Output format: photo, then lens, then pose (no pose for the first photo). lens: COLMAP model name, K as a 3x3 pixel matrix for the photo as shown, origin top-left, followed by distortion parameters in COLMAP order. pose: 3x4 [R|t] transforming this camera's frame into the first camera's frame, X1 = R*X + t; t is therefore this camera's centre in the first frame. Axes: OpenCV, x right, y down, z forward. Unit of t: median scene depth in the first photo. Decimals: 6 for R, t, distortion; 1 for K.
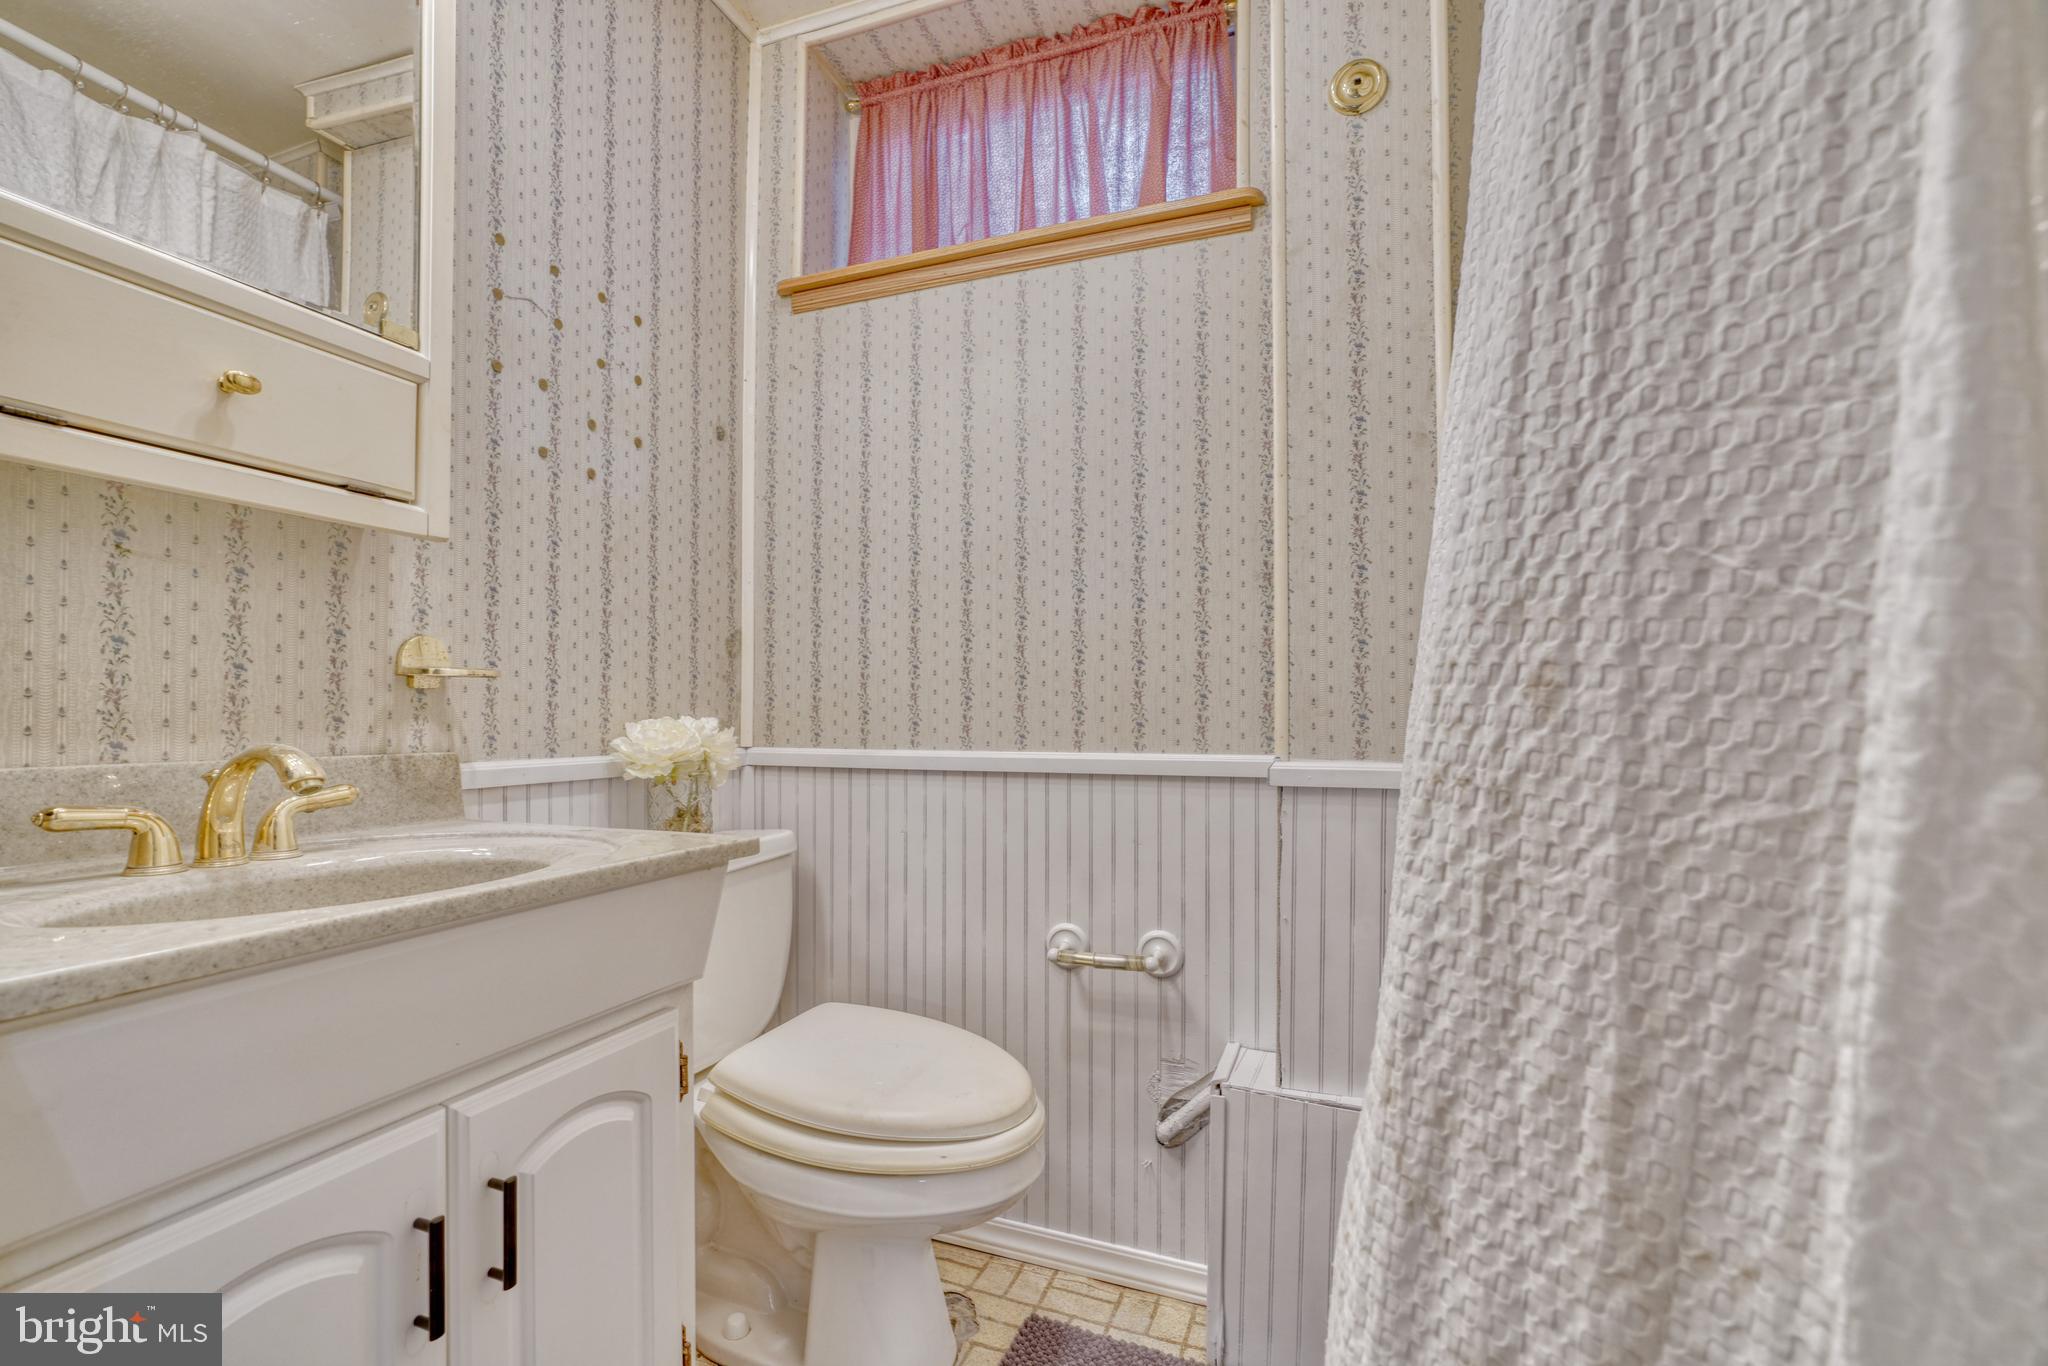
lens RADIAL K [[924.9, 0, 1021.2], [0, 924.9, 693.8], [0, 0, 1]] dist [-0.011927, 0.001781]
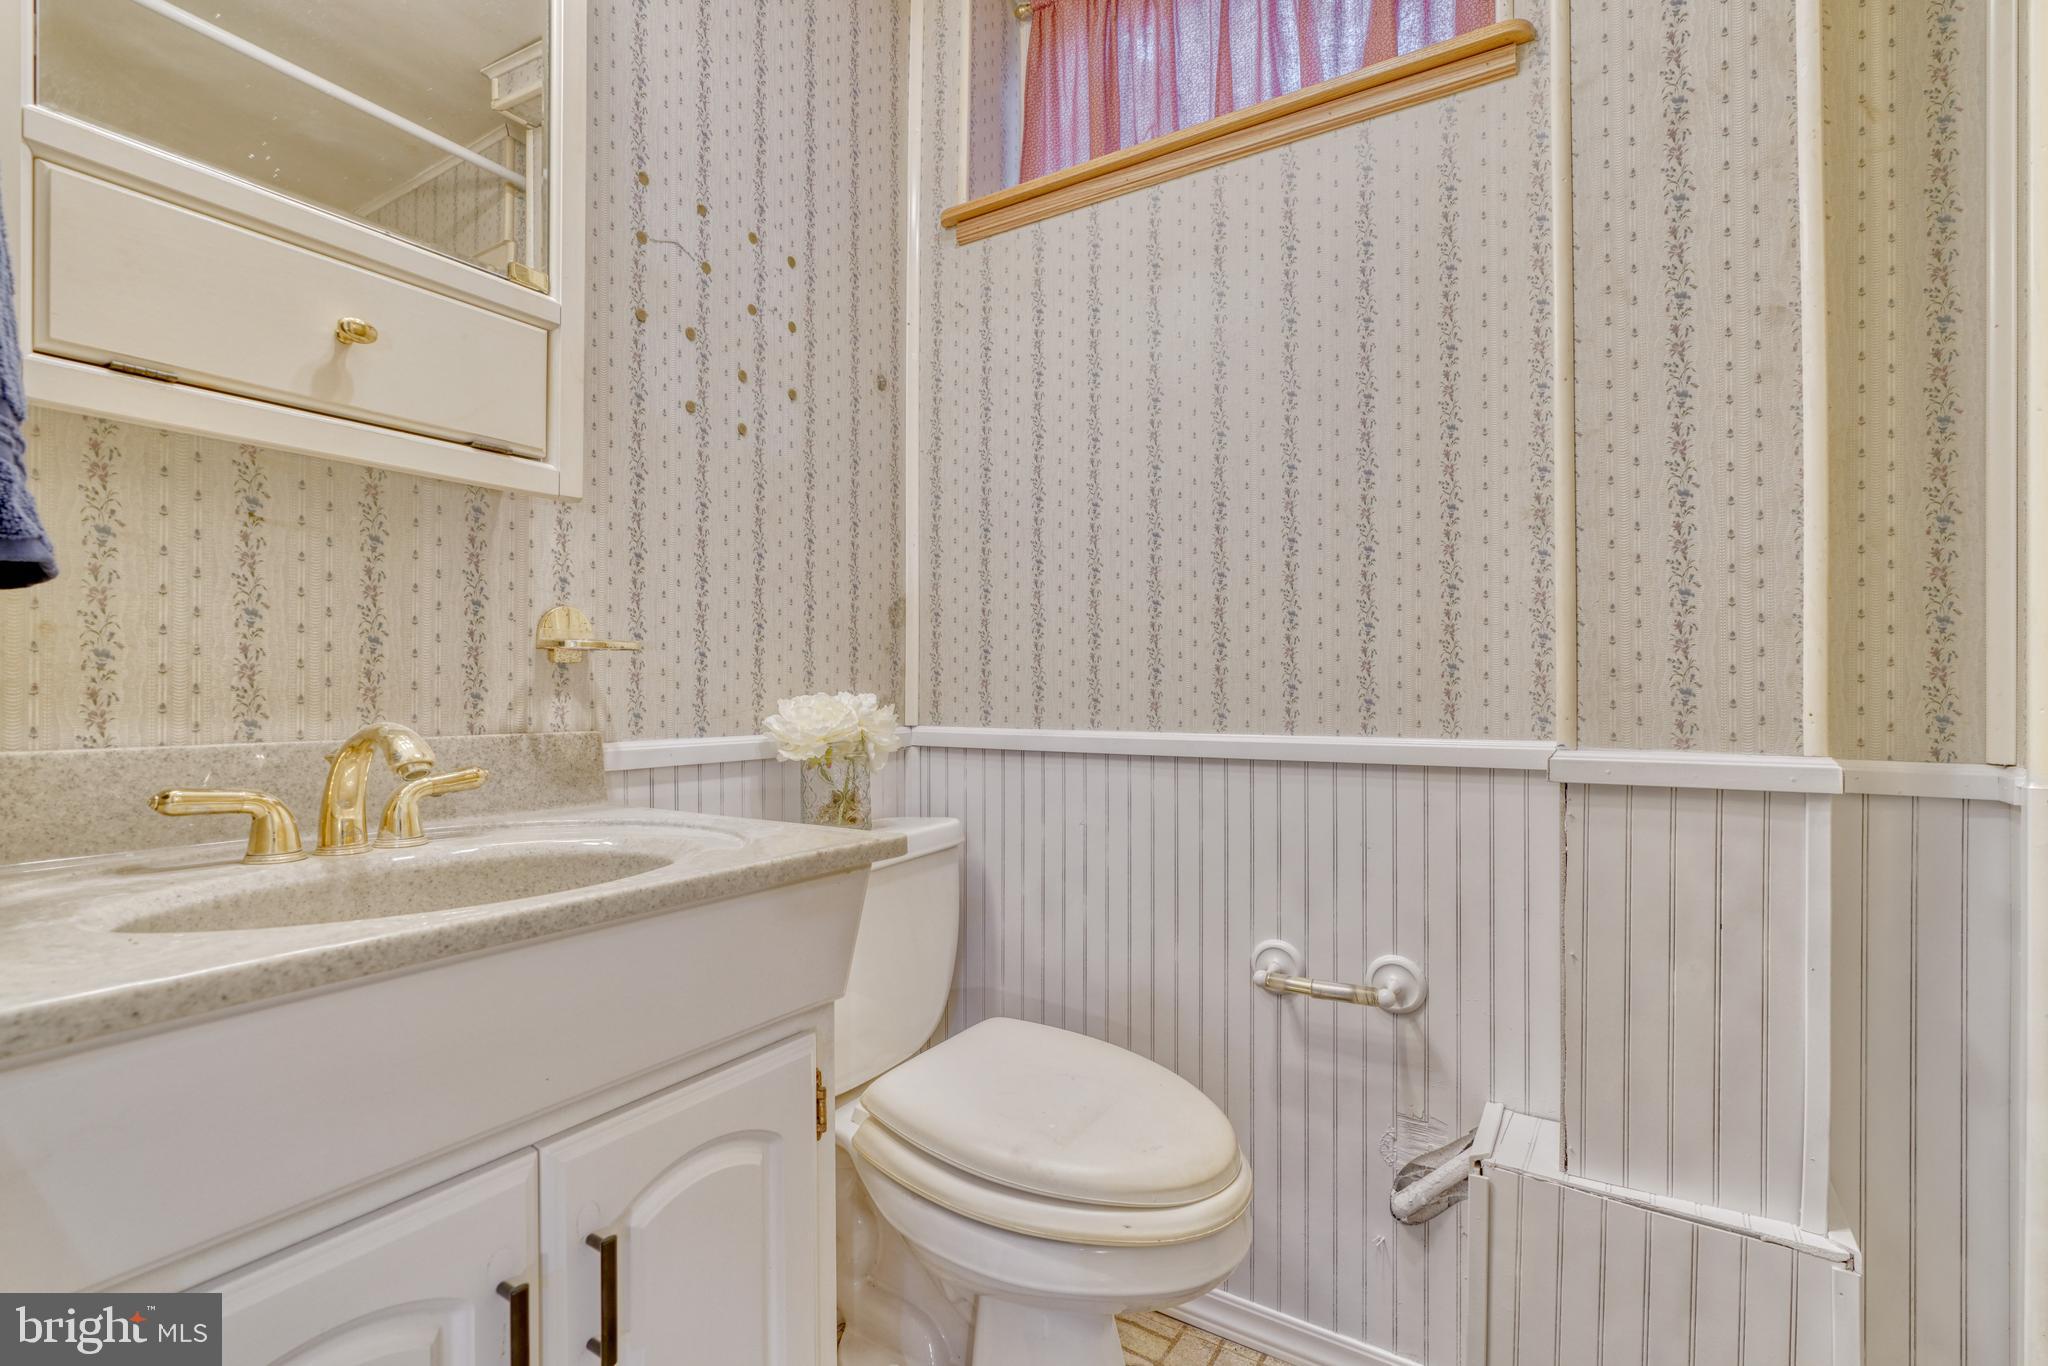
lens RADIAL K [[924.9, 0, 1012.3], [0, 924.9, 685.2], [0, 0, 1]] dist [-0.011927, 0.001781]
pose [[0.977339, -0.002087, -0.211672, -0.007311], [0.005740, 0.999845, 0.016643, 0.003259], [0.211604, -0.017481, 0.977199, 0.146483]]
